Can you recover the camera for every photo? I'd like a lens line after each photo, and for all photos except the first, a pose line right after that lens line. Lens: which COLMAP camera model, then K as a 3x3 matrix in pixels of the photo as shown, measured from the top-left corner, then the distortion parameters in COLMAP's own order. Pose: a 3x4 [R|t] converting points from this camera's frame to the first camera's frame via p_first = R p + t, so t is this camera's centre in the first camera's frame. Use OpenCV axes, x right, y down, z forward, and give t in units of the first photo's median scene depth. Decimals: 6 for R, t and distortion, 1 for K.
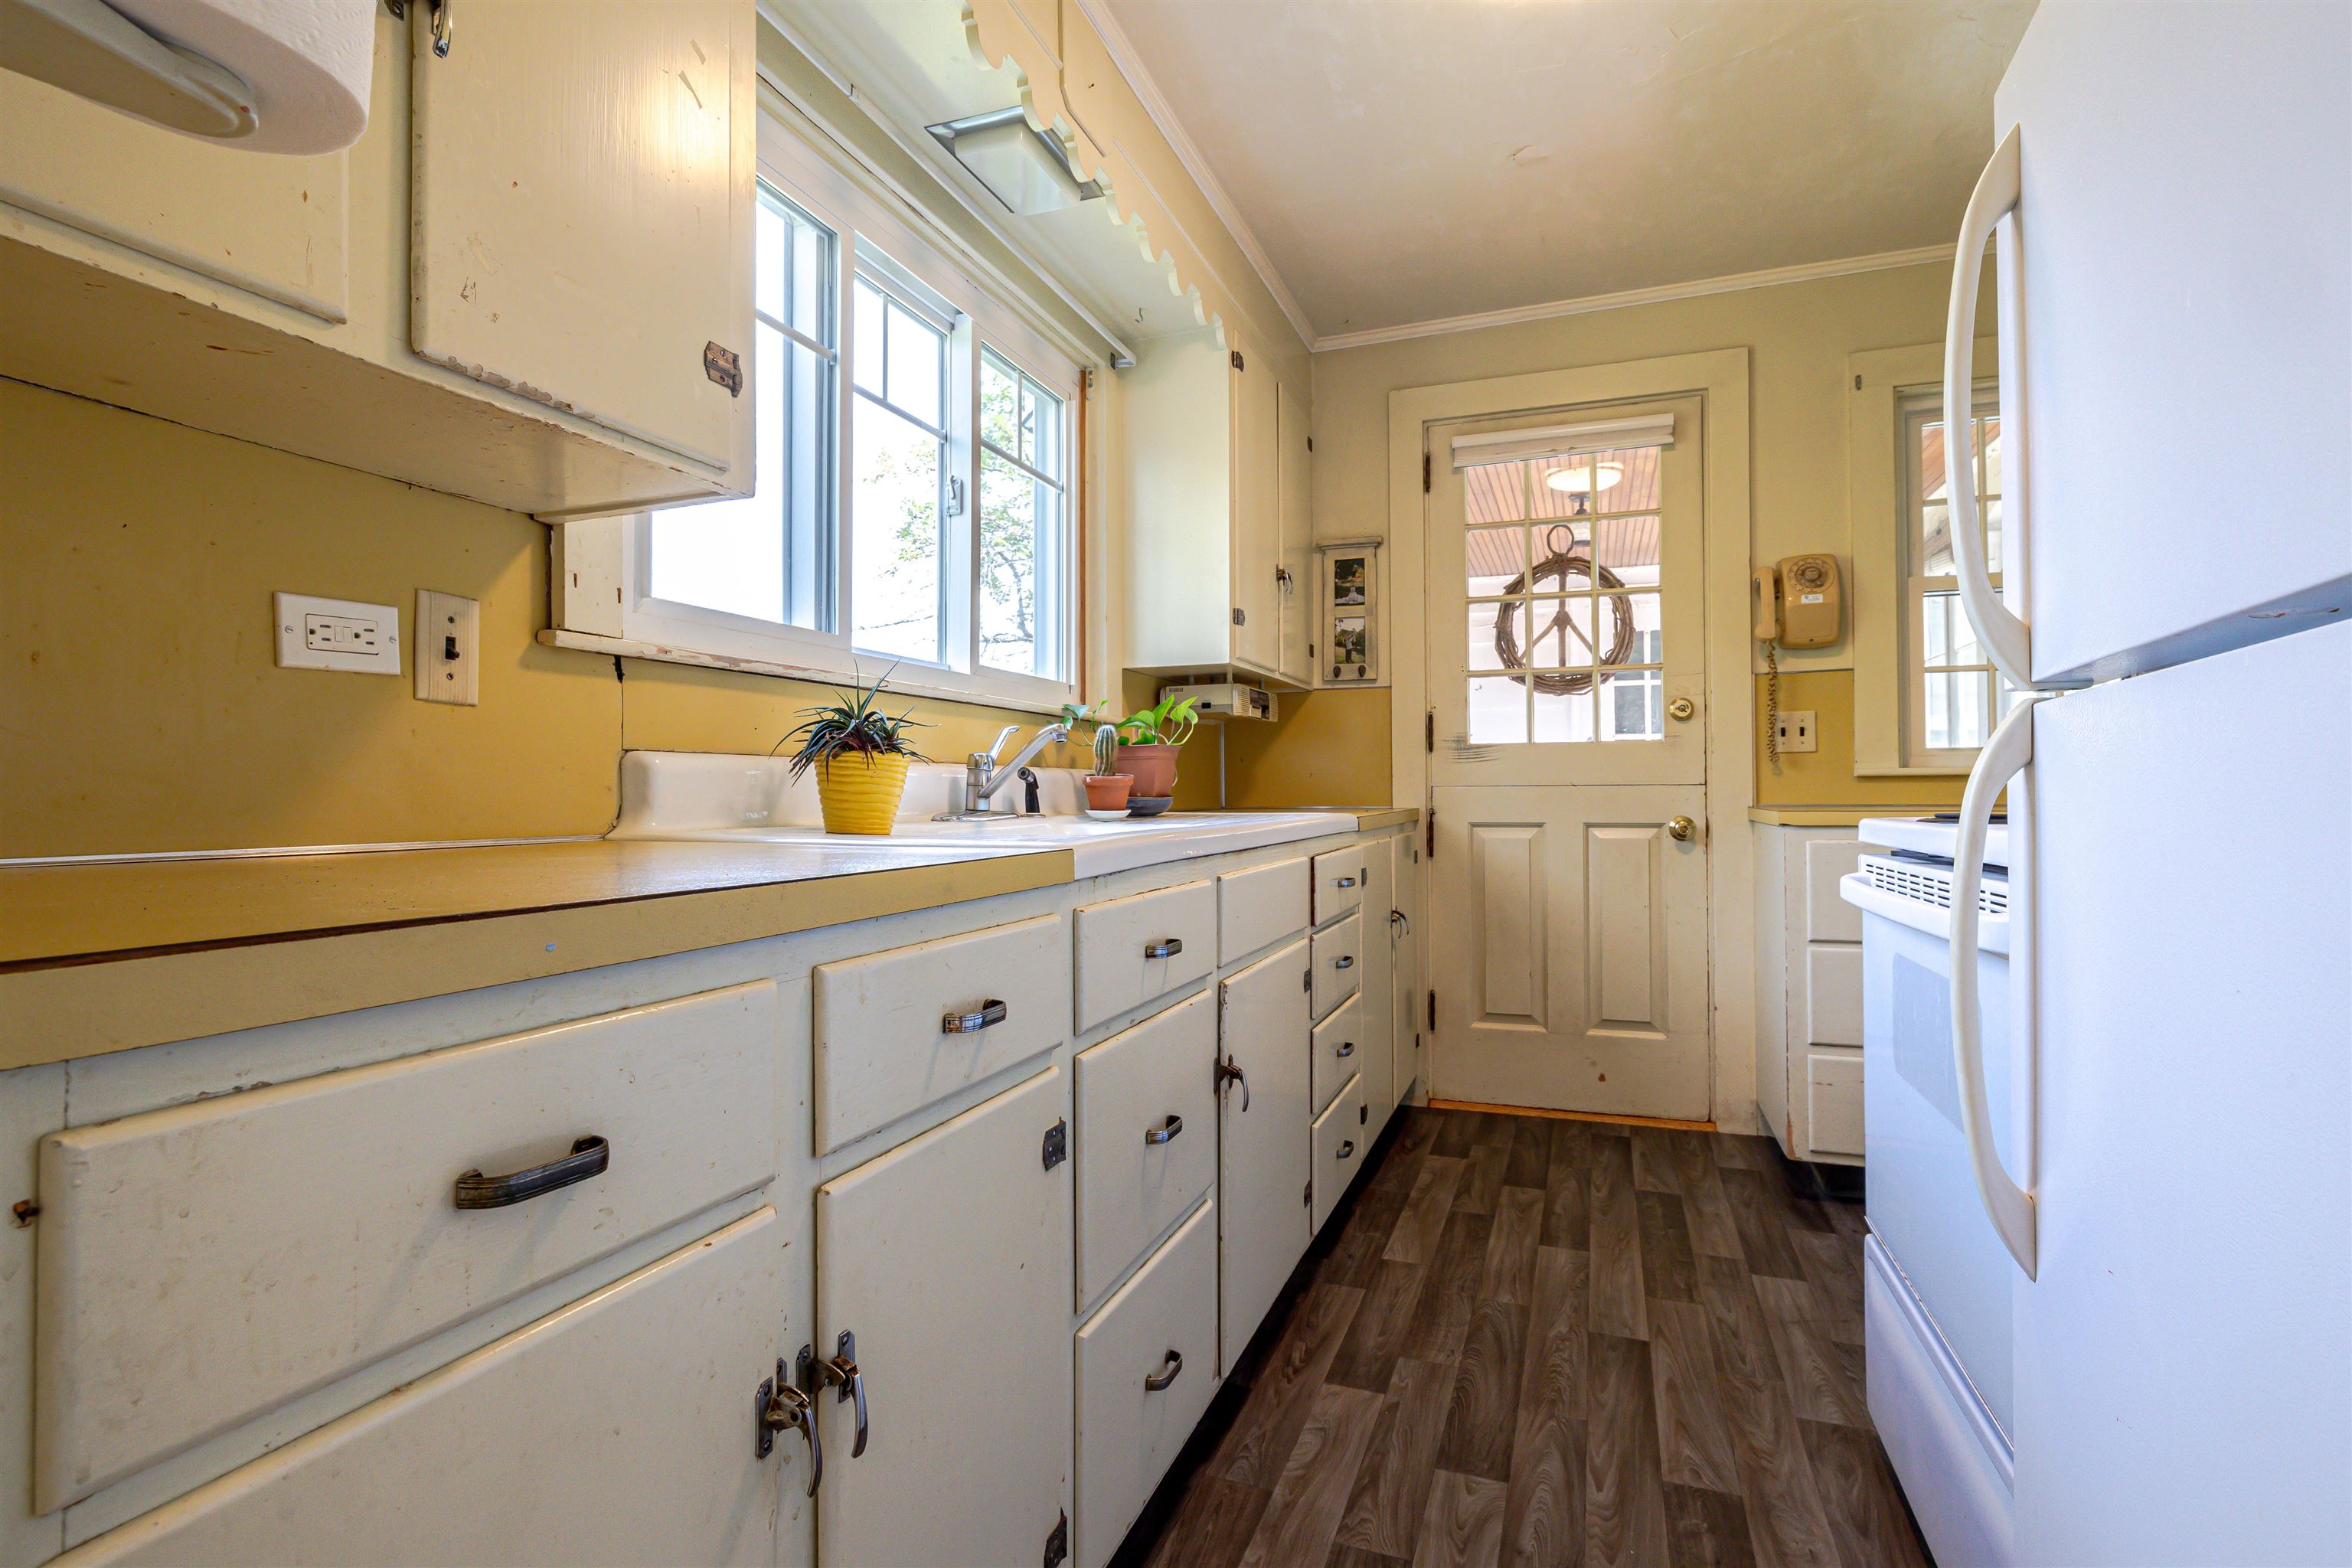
lens RADIAL K [[1111.0, 0, 1190.7], [0, 1111.0, 778.0], [0, 0, 1]] dist [-0.010077, 0.001589]
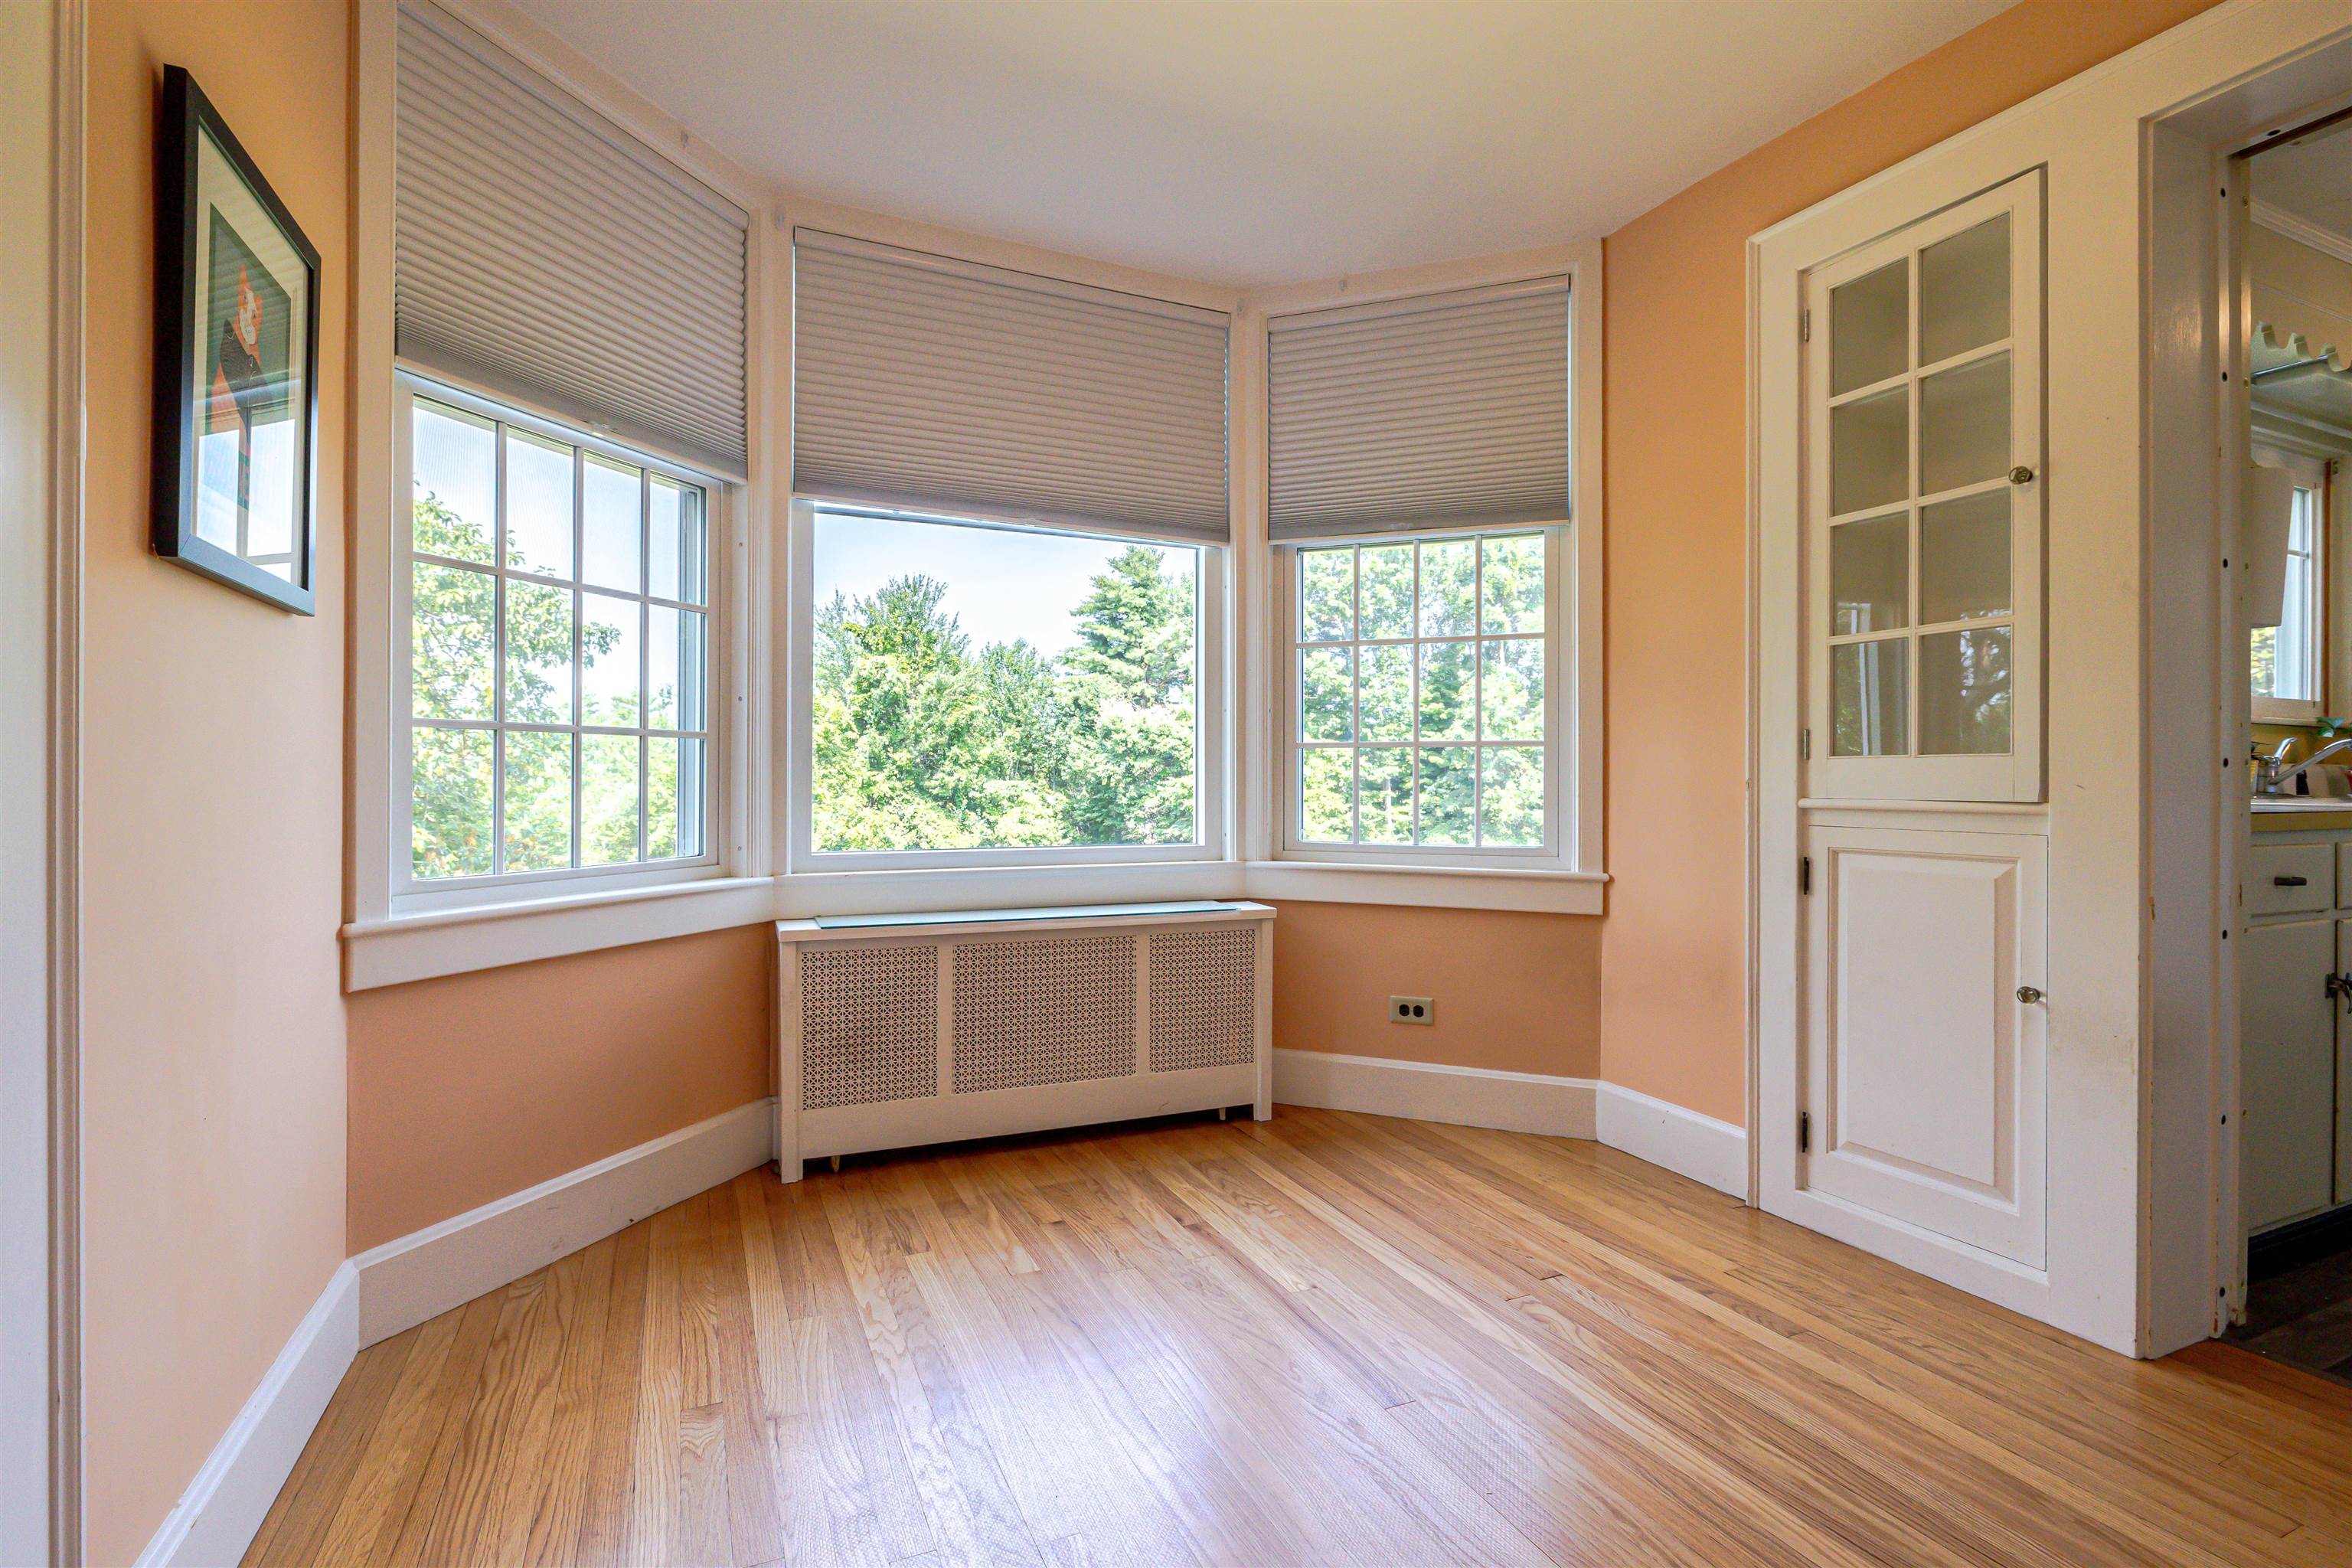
lens RADIAL K [[1111.0, 0, 1165.9], [0, 1111.0, 776.5], [0, 0, 1]] dist [-0.010077, 0.001589]
pose [[0.696908, 0.007995, -0.717116, -0.105274], [0.001203, 0.999923, 0.012317, -0.009565], [0.717159, -0.009447, 0.696845, -0.804092]]
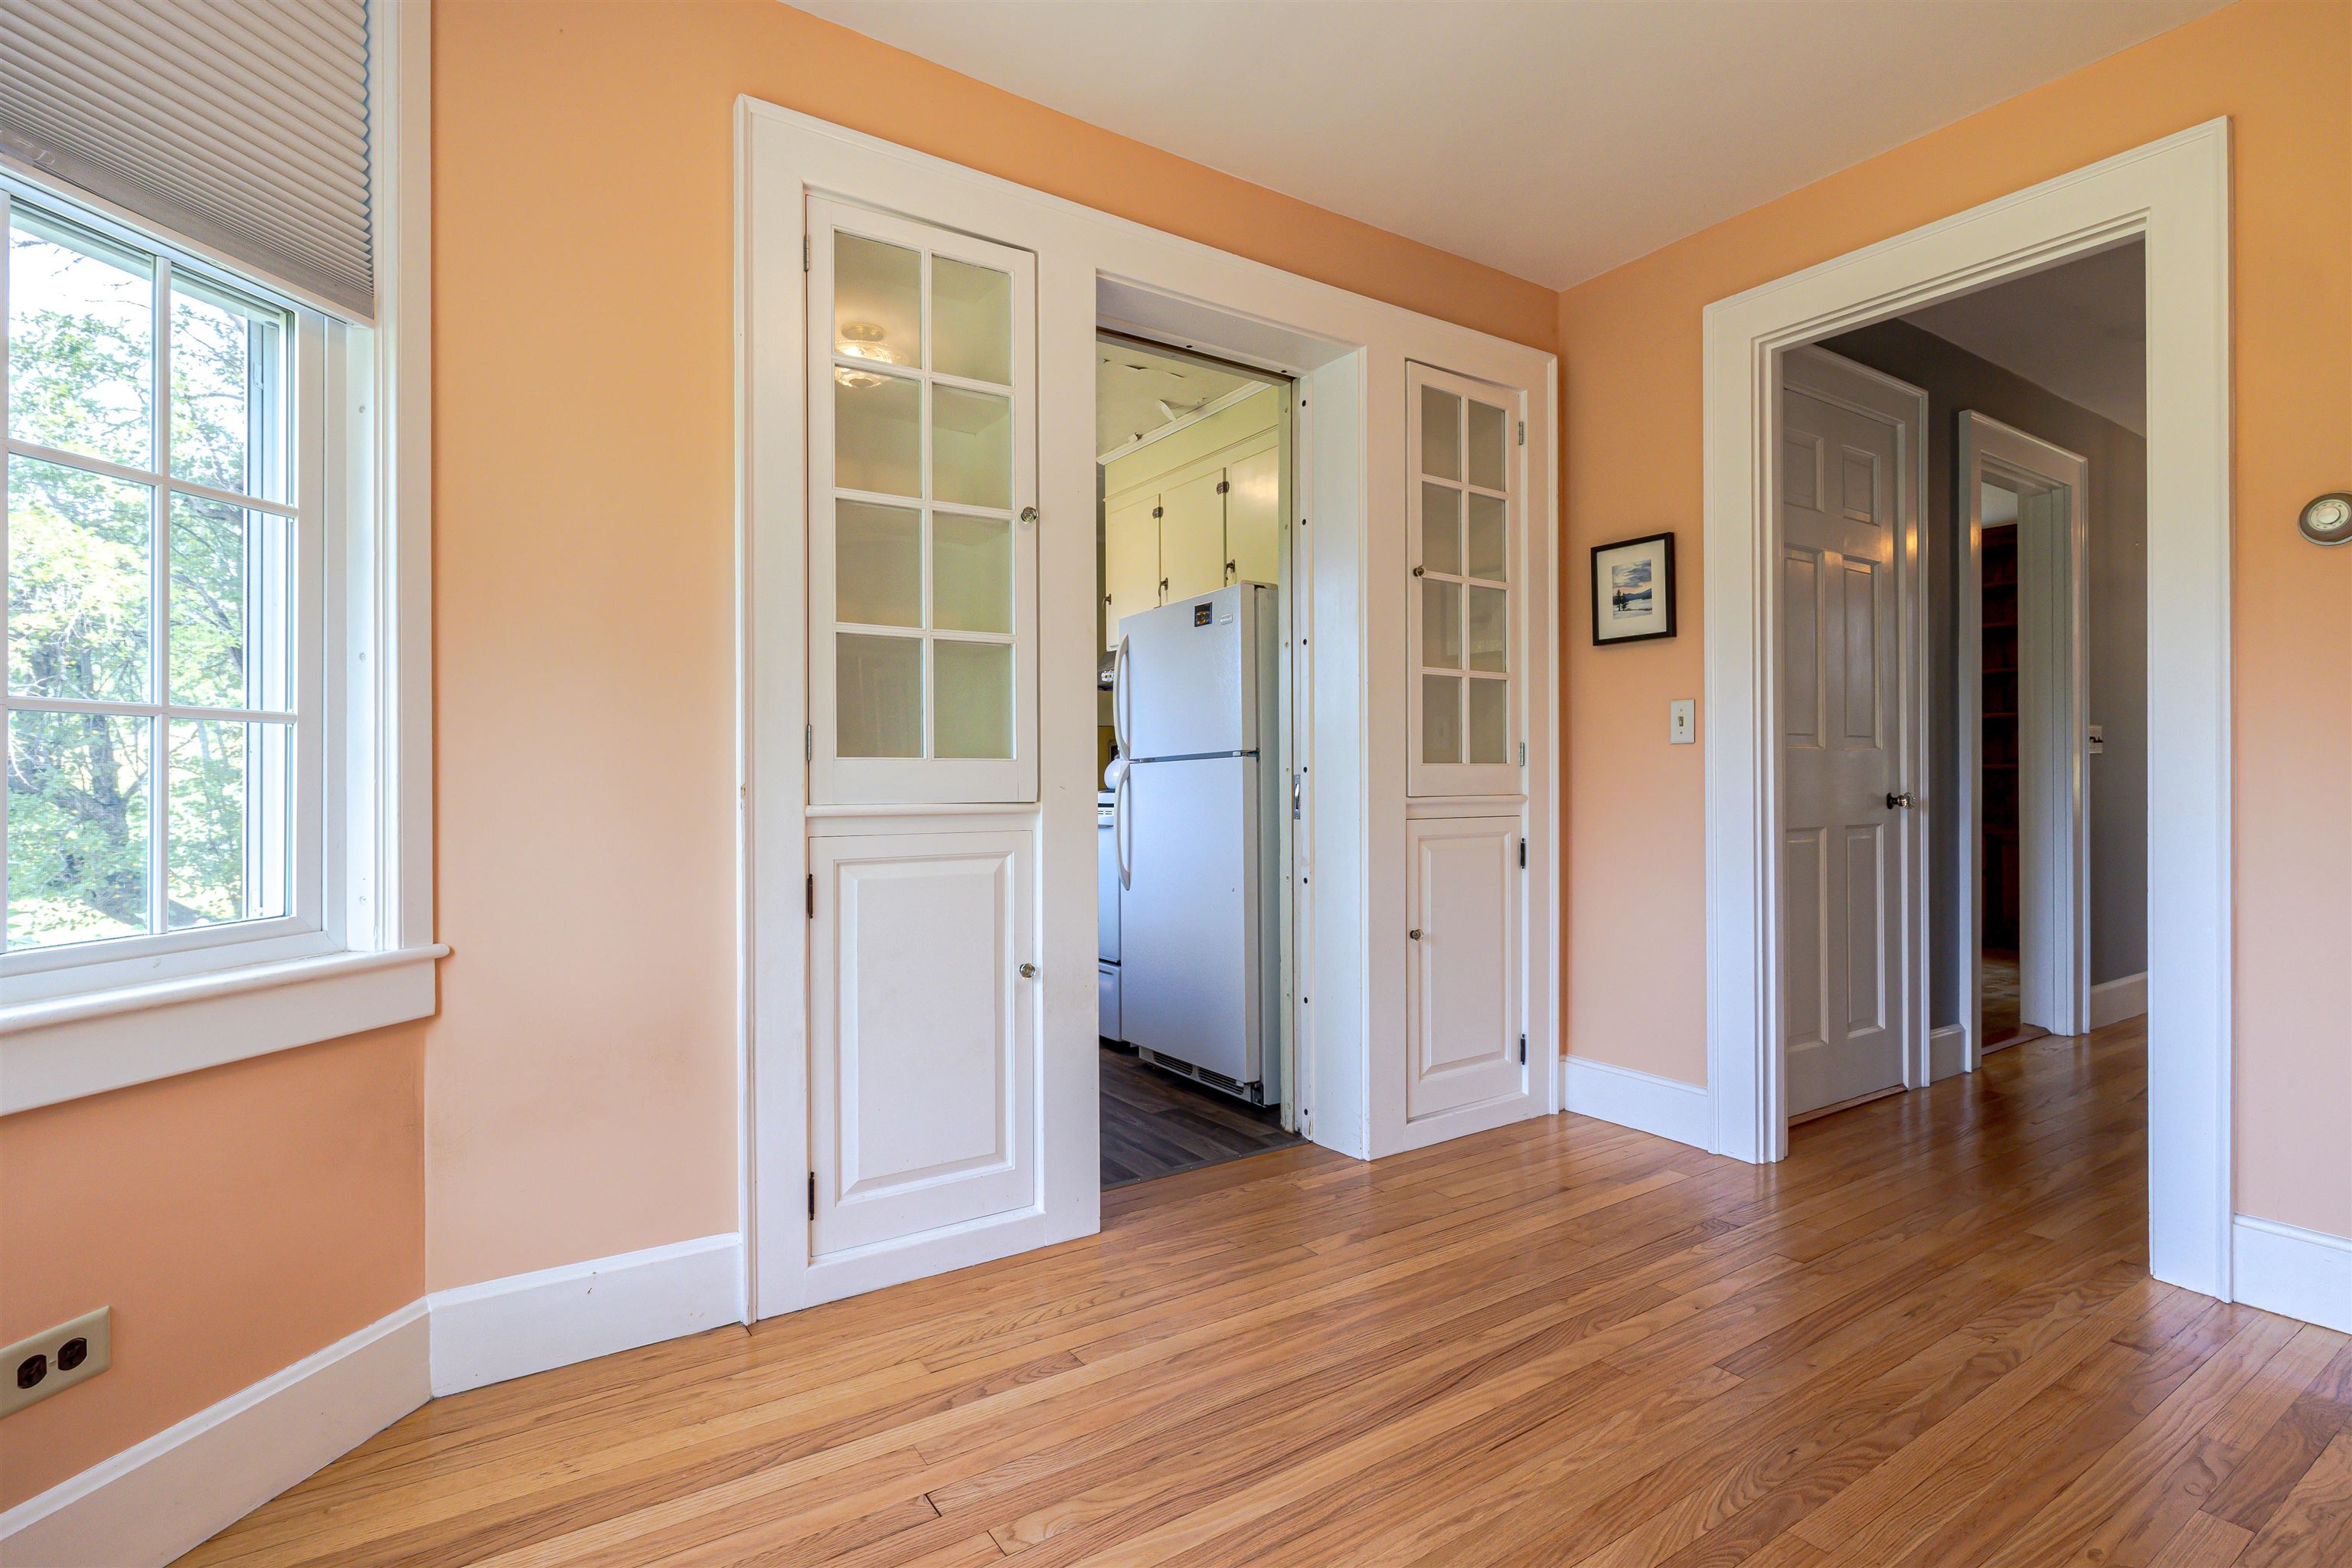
lens RADIAL K [[1111.0, 0, 1190.1], [0, 1111.0, 790.5], [0, 0, 1]] dist [-0.010077, 0.001589]
pose [[0.589910, -0.000369, 0.807469, -0.749510], [-0.007480, 0.999954, 0.005922, 0.000929], [-0.807435, -0.009533, 0.589880, -0.519306]]
